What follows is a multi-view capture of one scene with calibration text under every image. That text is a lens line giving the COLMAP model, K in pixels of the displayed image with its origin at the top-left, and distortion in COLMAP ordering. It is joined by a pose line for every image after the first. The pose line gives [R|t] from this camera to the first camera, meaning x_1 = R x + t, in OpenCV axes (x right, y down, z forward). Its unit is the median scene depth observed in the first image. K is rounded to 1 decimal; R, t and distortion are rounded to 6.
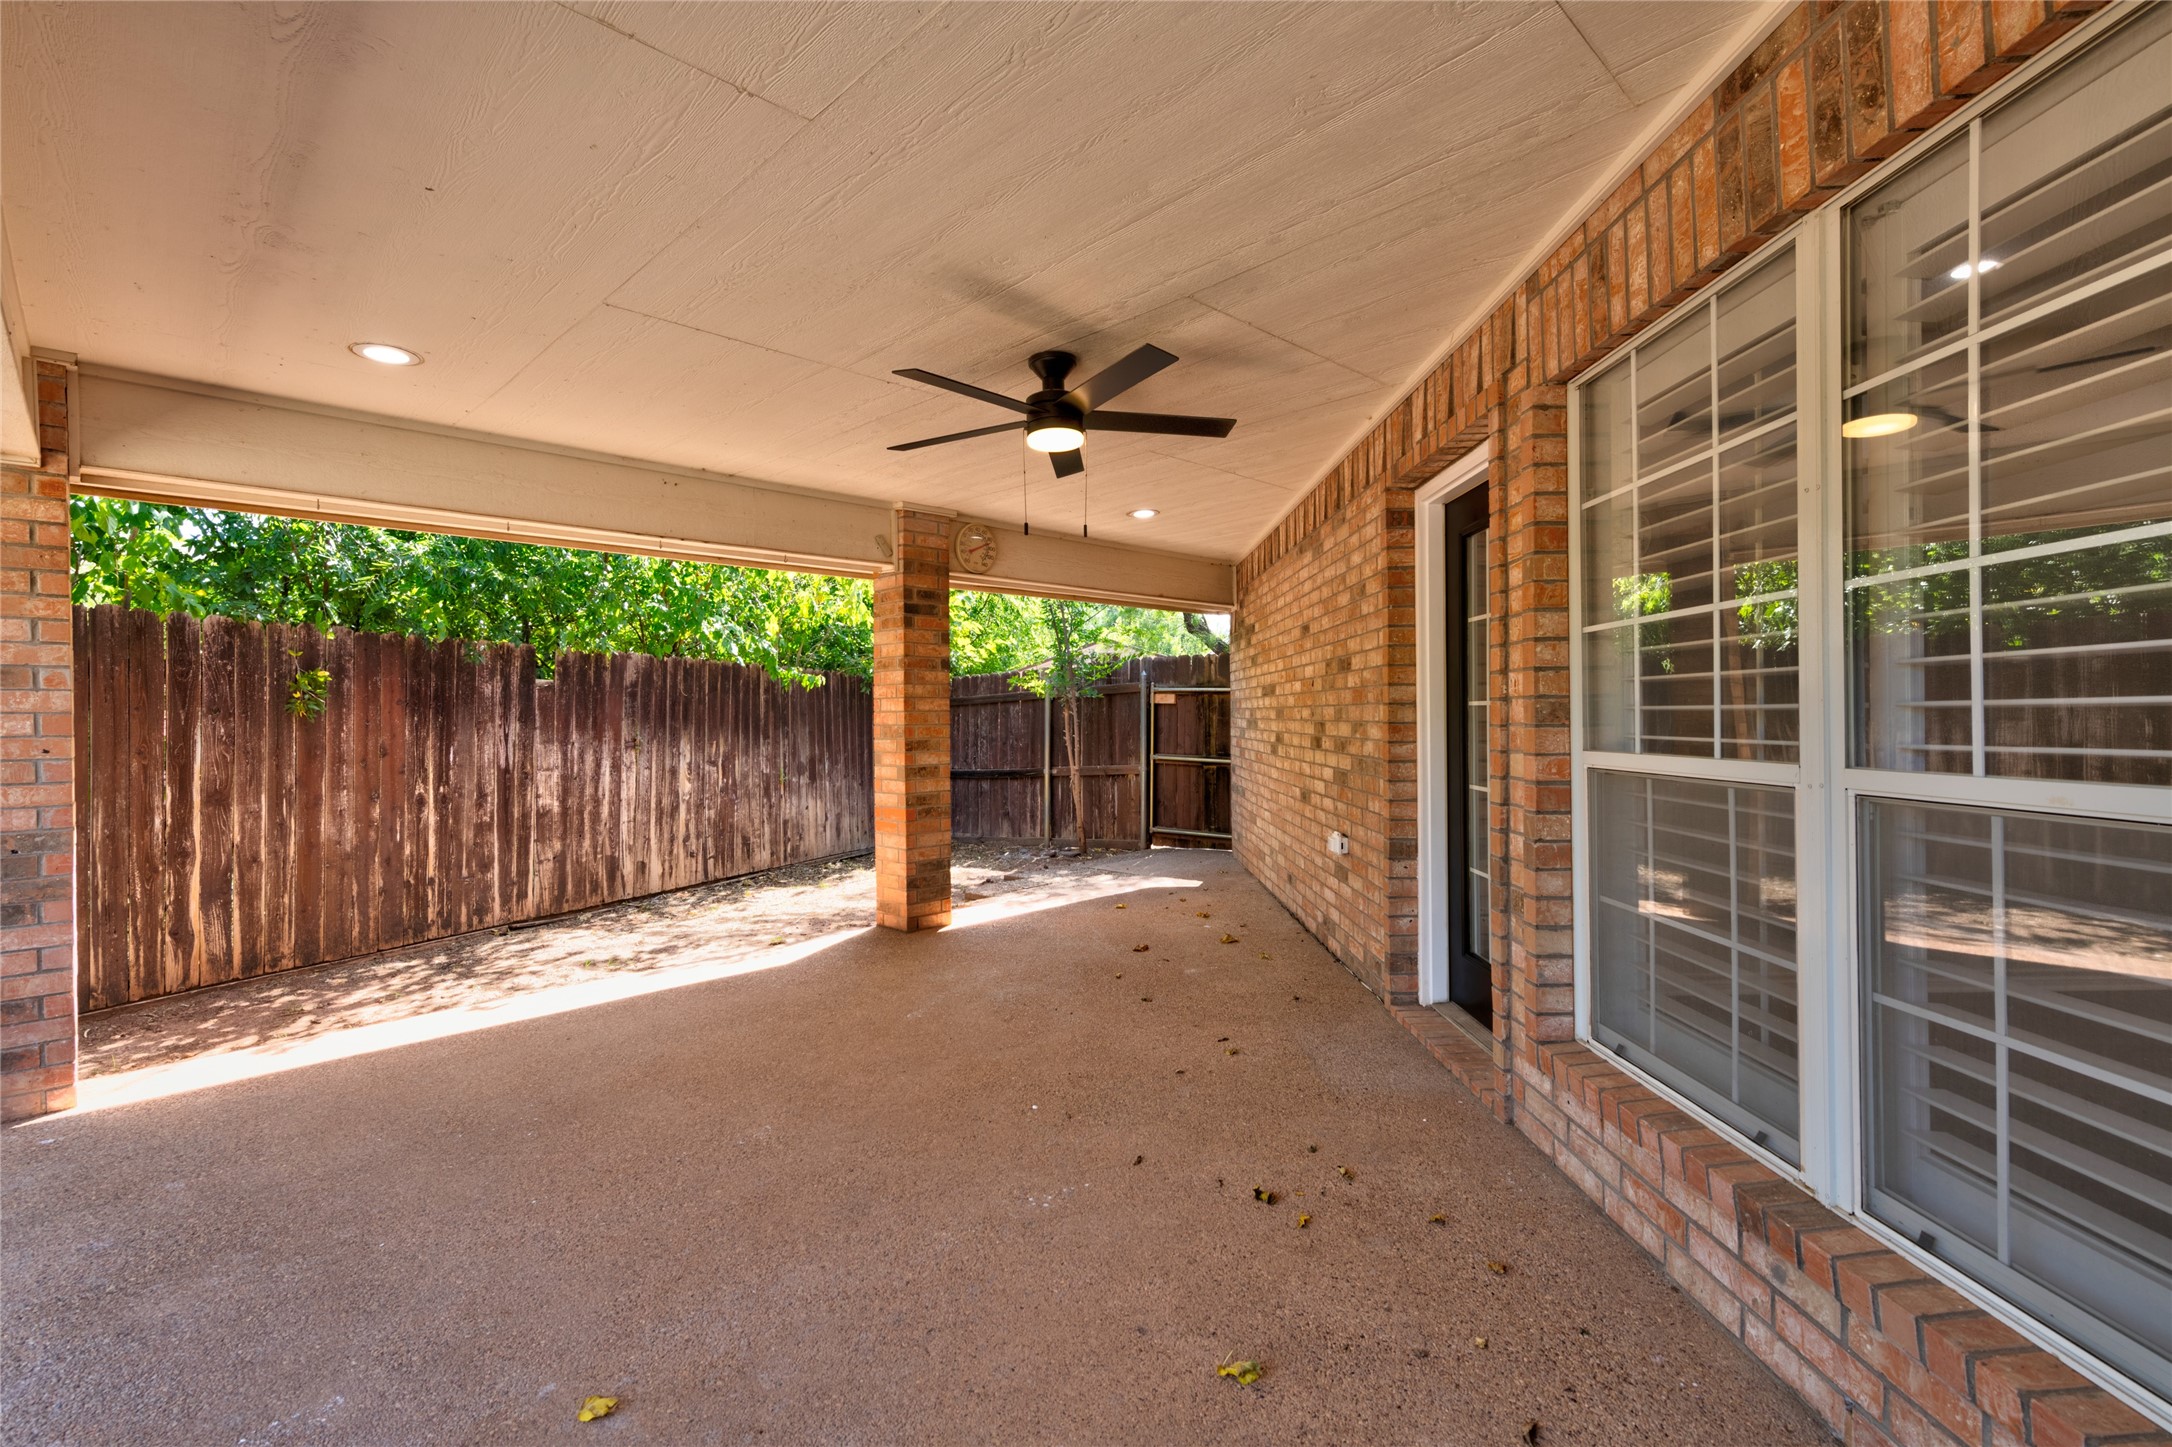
lens RADIAL K [[955.1, 0, 1089.0], [0, 955.1, 715.1], [0, 0, 1]] dist [0.012179, -0.002039]
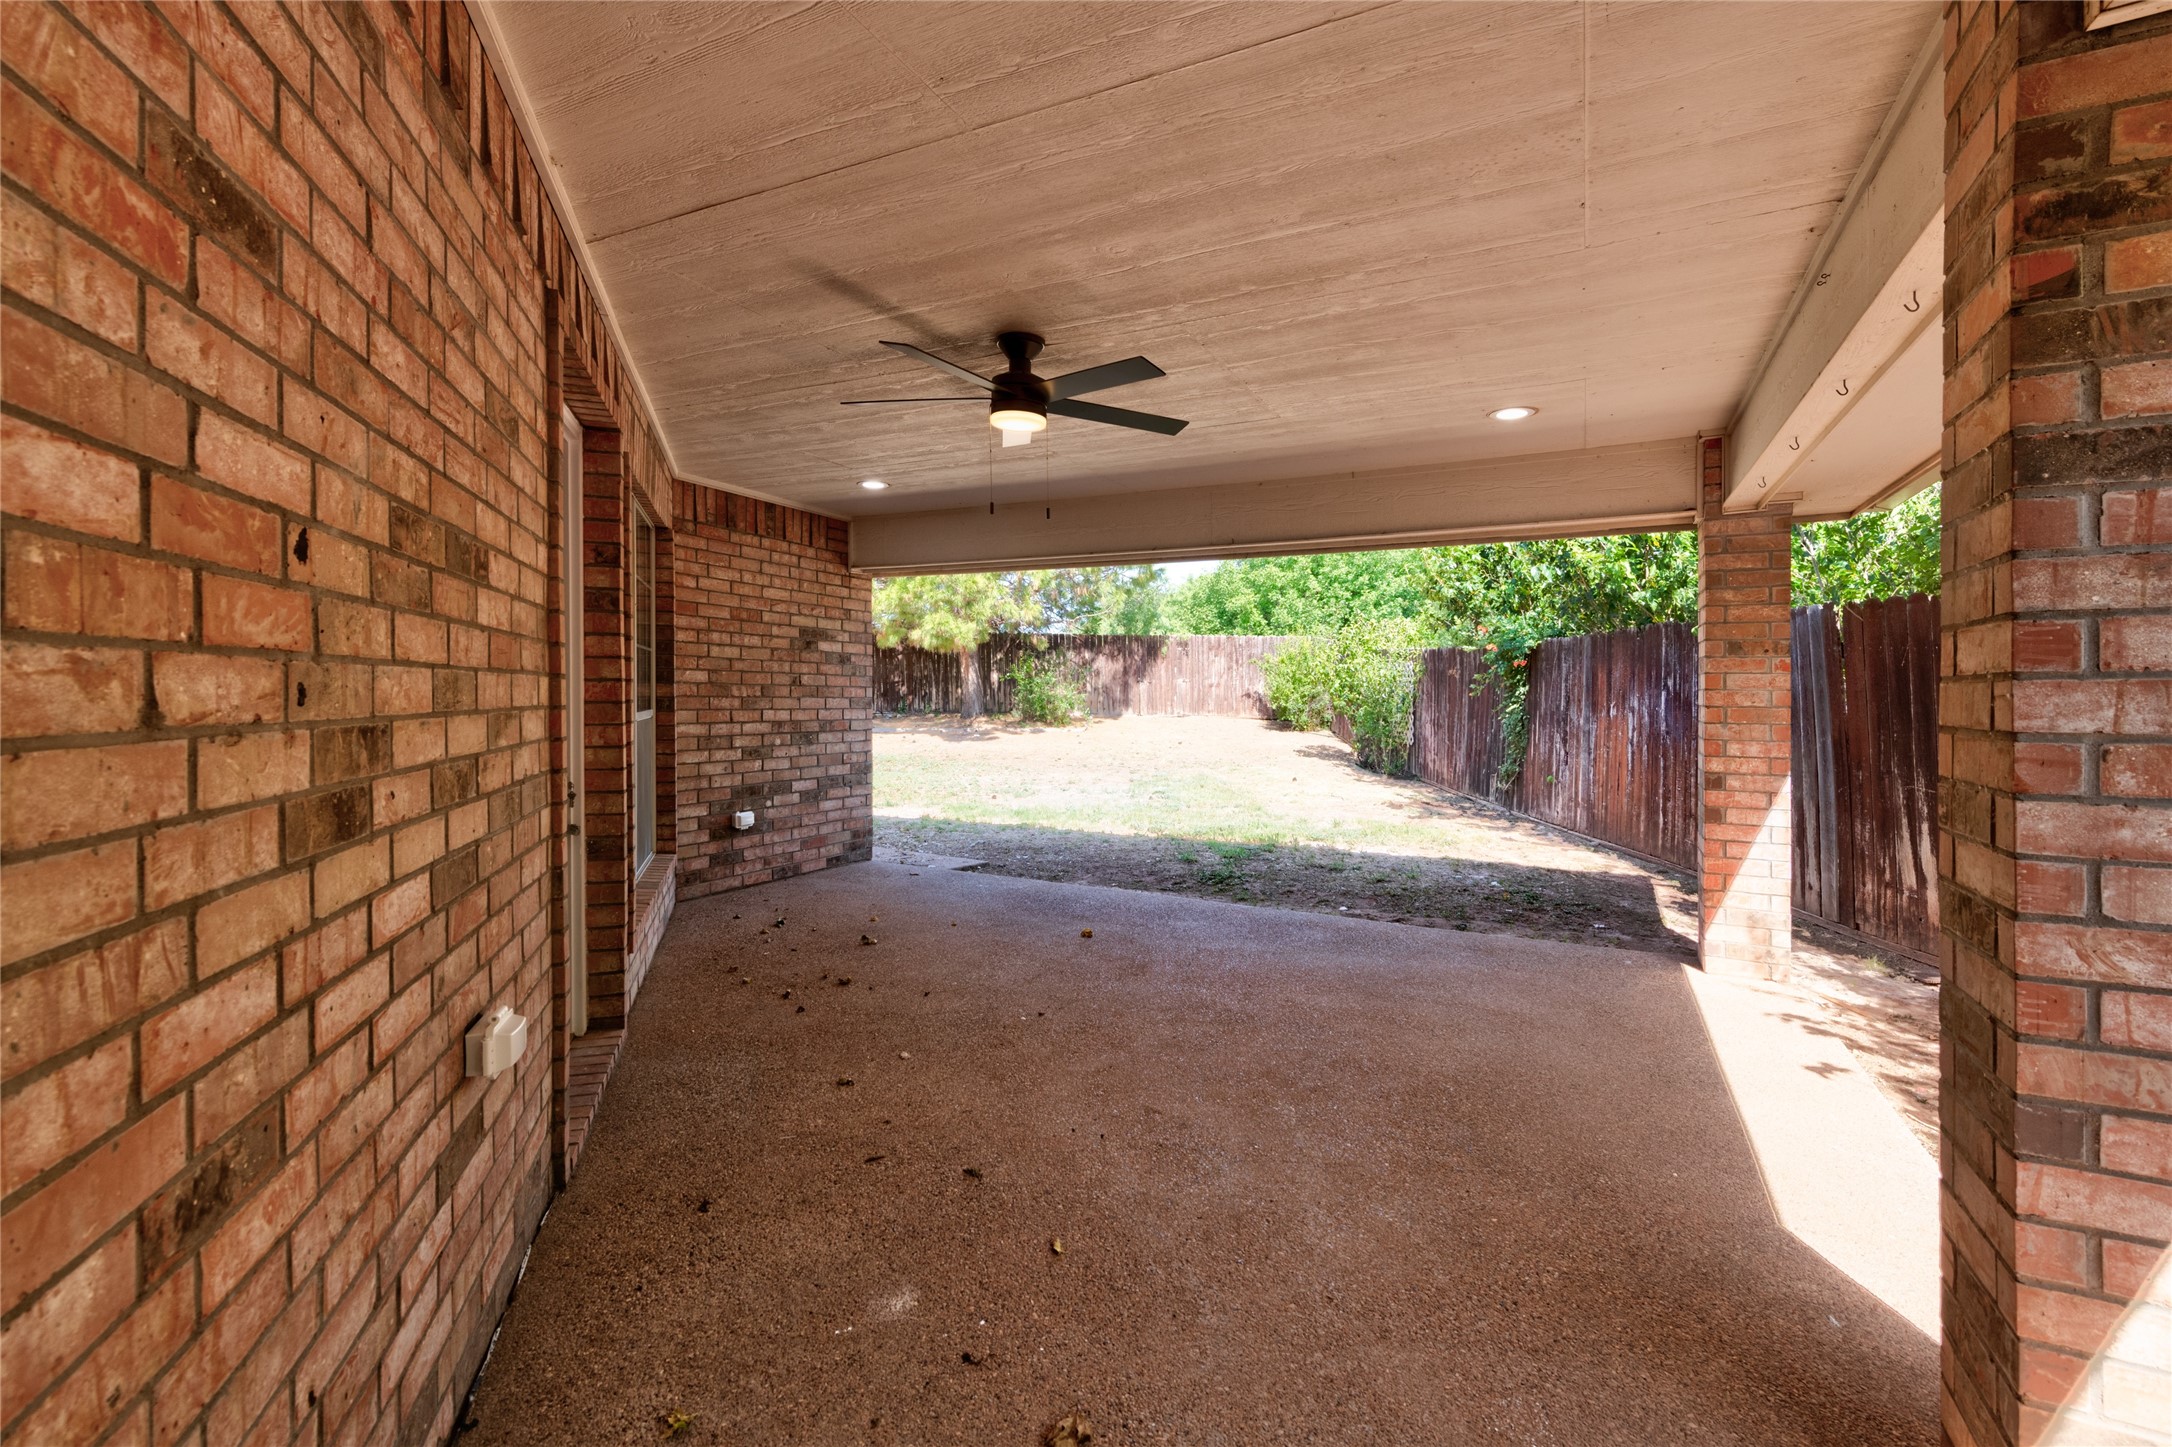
lens RADIAL K [[955.1, 0, 1083.2], [0, 955.1, 708.3], [0, 0, 1]] dist [0.012179, -0.002039]
pose [[-0.950519, 0.009378, -0.310526, 0.182735], [0.004423, 0.999851, 0.016659, -0.000227], [0.310636, 0.014461, -0.950419, 1.631796]]
